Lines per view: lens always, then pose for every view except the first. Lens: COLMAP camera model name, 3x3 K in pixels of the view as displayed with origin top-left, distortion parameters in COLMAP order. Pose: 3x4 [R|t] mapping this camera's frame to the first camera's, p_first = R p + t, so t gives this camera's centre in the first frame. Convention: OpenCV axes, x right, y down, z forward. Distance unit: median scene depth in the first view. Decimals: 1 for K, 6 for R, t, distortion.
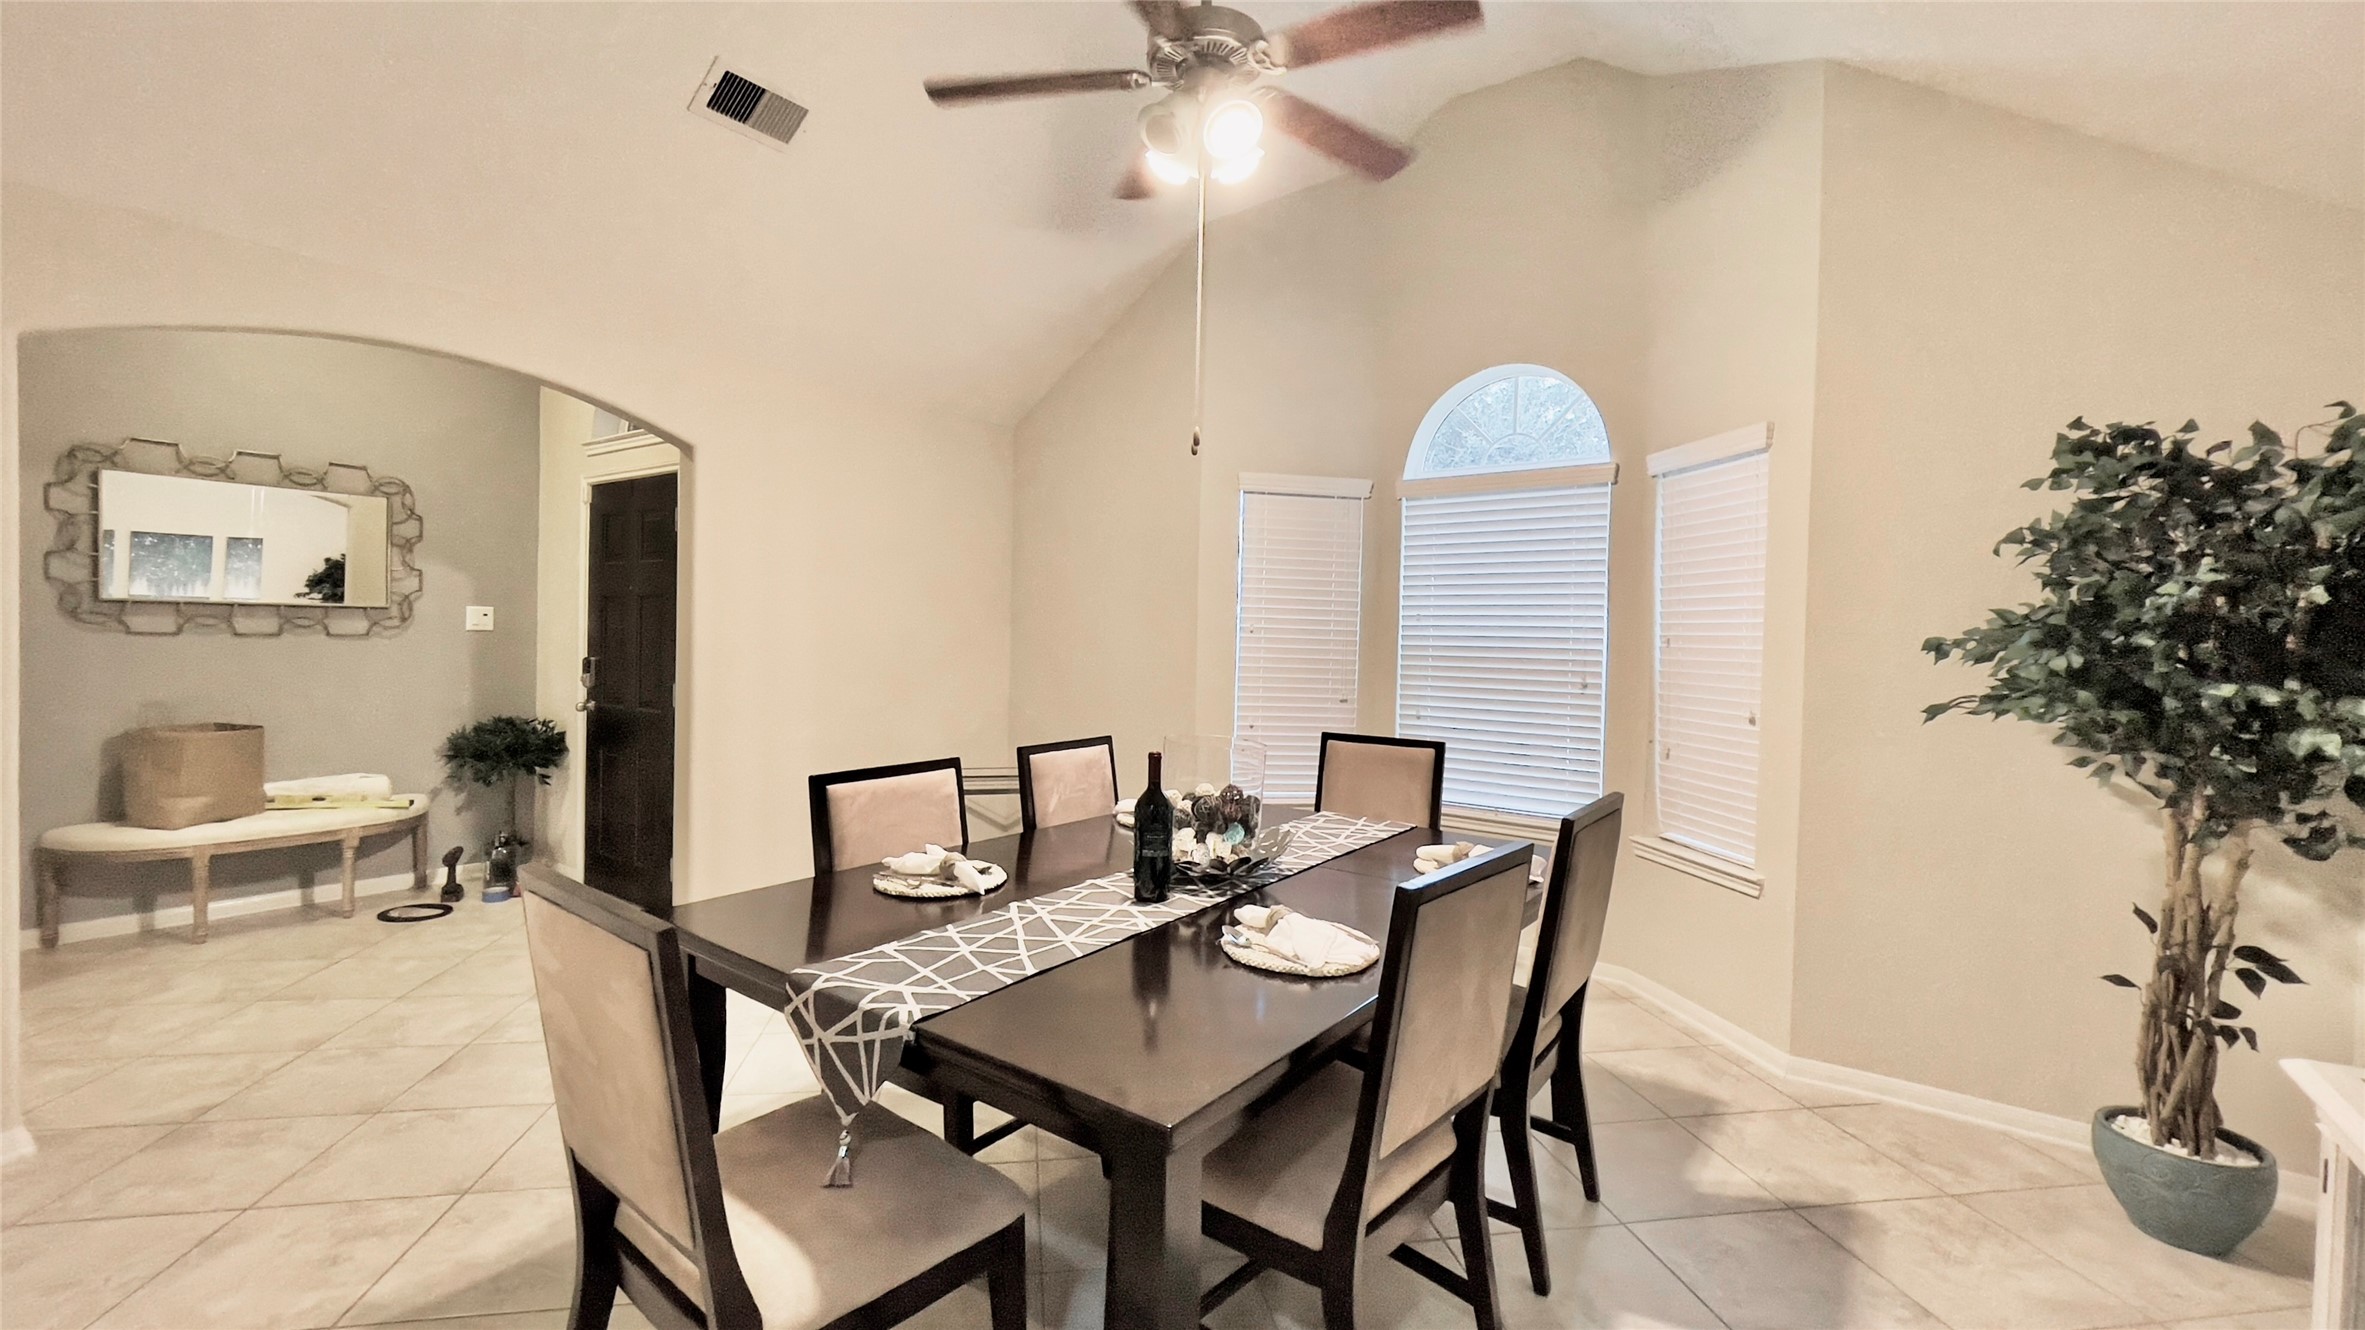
lens RADIAL K [[966.8, 0, 1163.3], [0, 966.8, 643.3], [0, 0, 1]] dist [-0.001568, 0.002200]
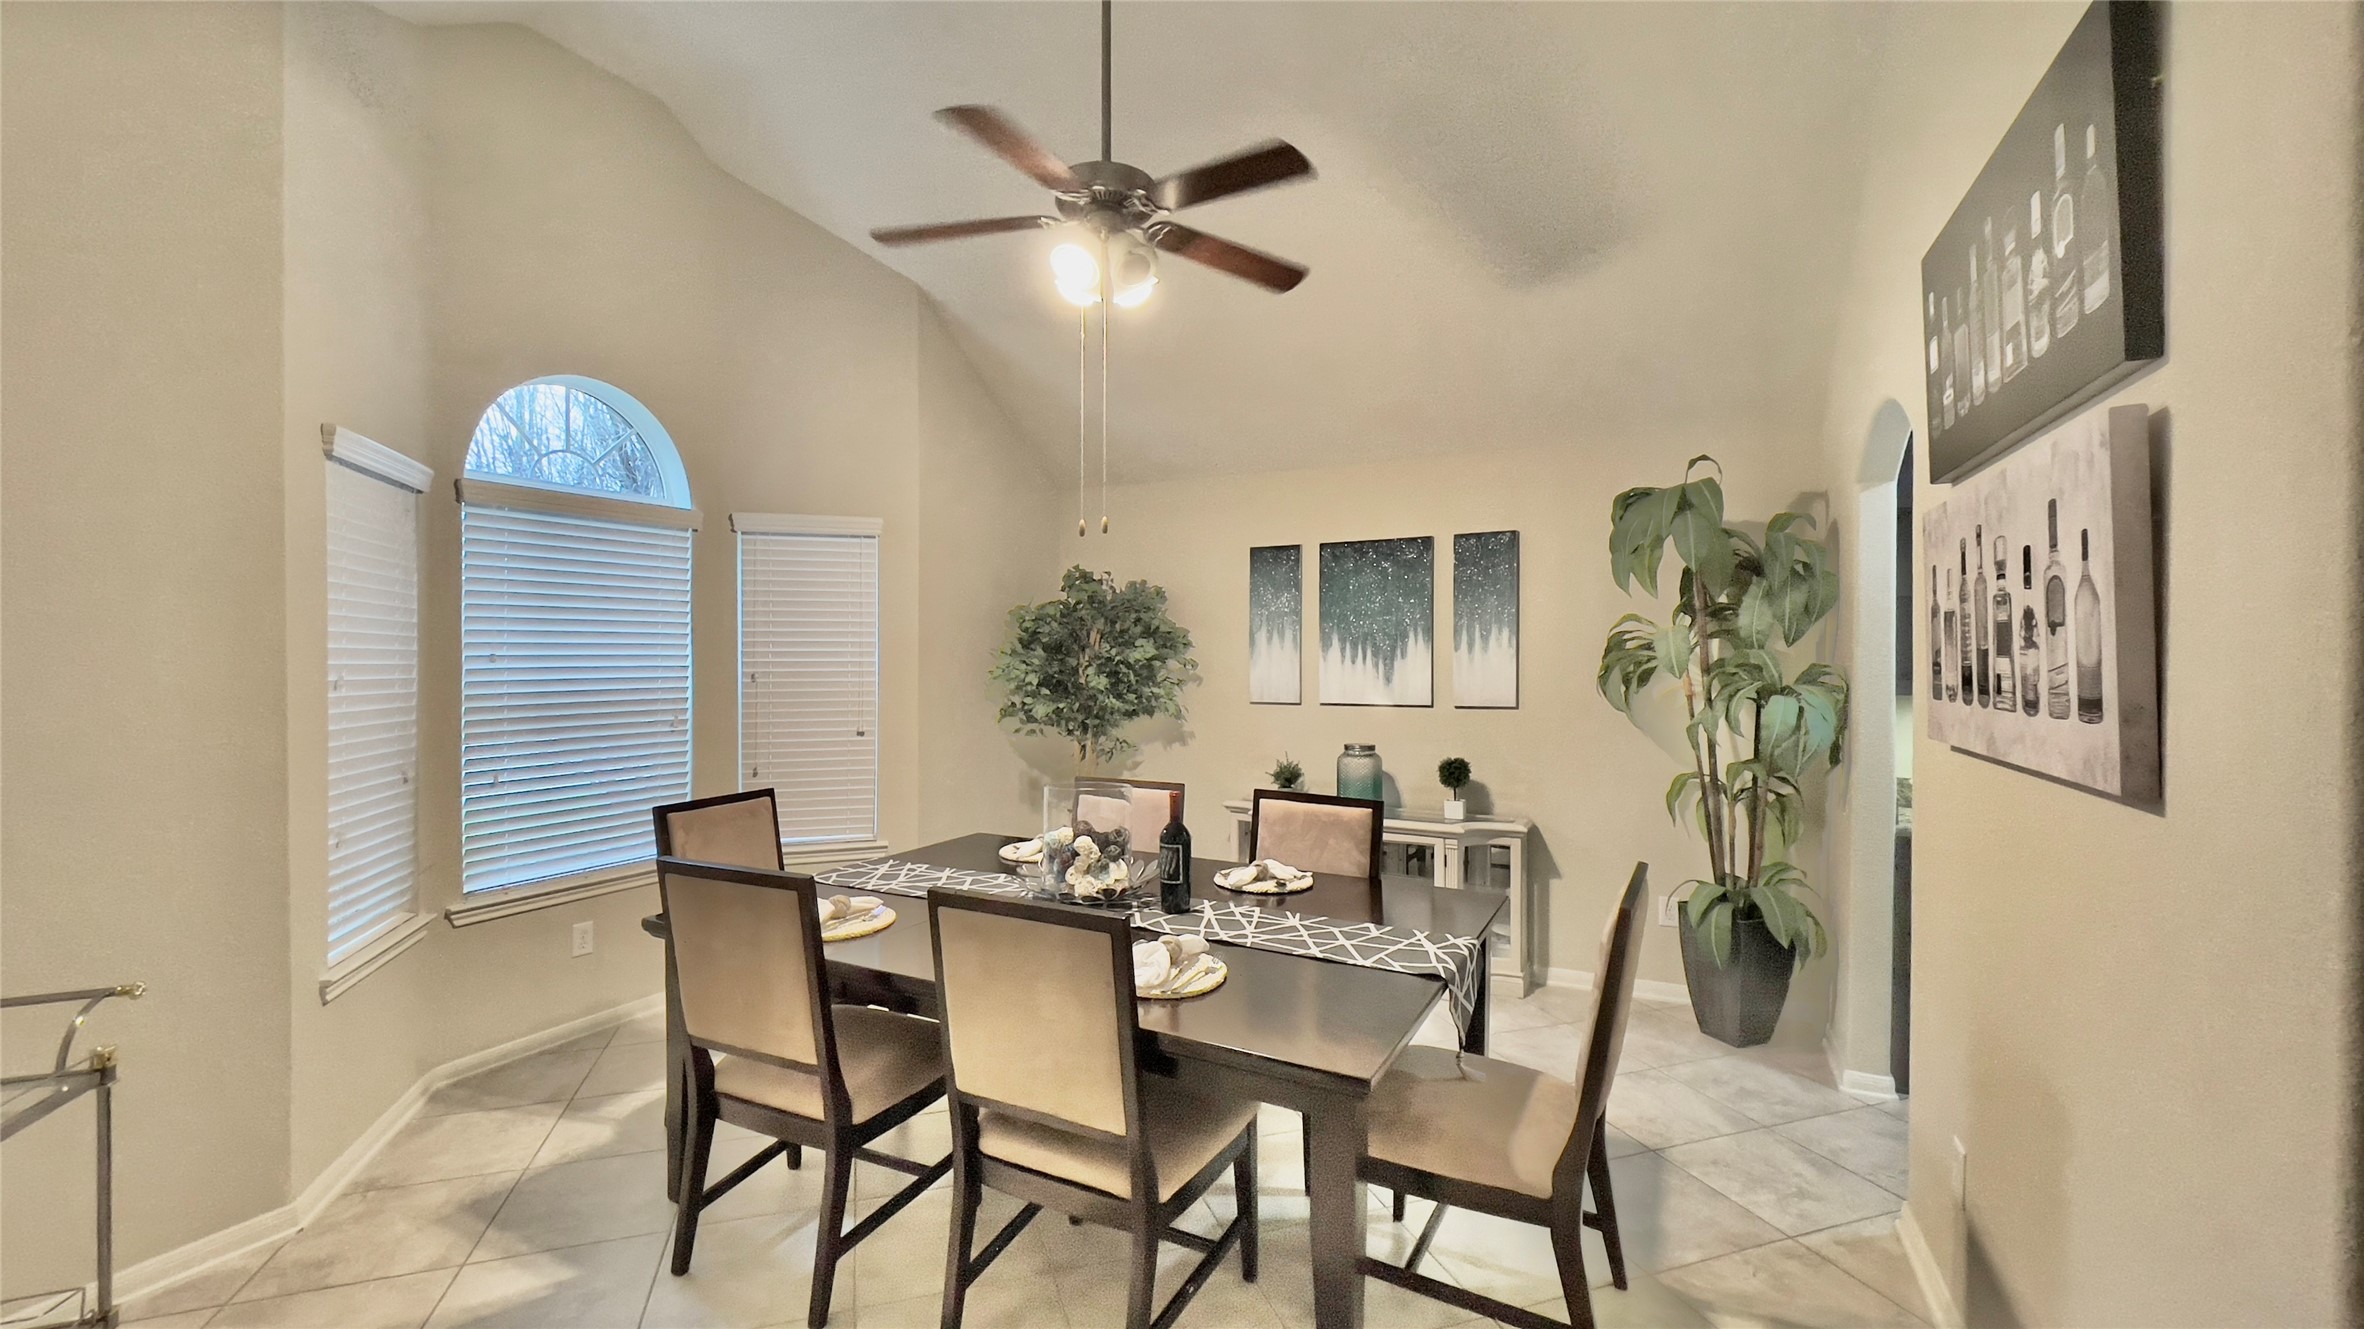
lens RADIAL K [[966.4, 0, 1164.7], [0, 966.4, 652.5], [0, 0, 1]] dist [-0.001568, 0.002200]
pose [[-0.150801, -0.018028, 0.988400, -0.699453], [0.006614, 0.999793, 0.019245, -0.050866], [-0.988542, 0.009440, -0.150650, 0.686870]]
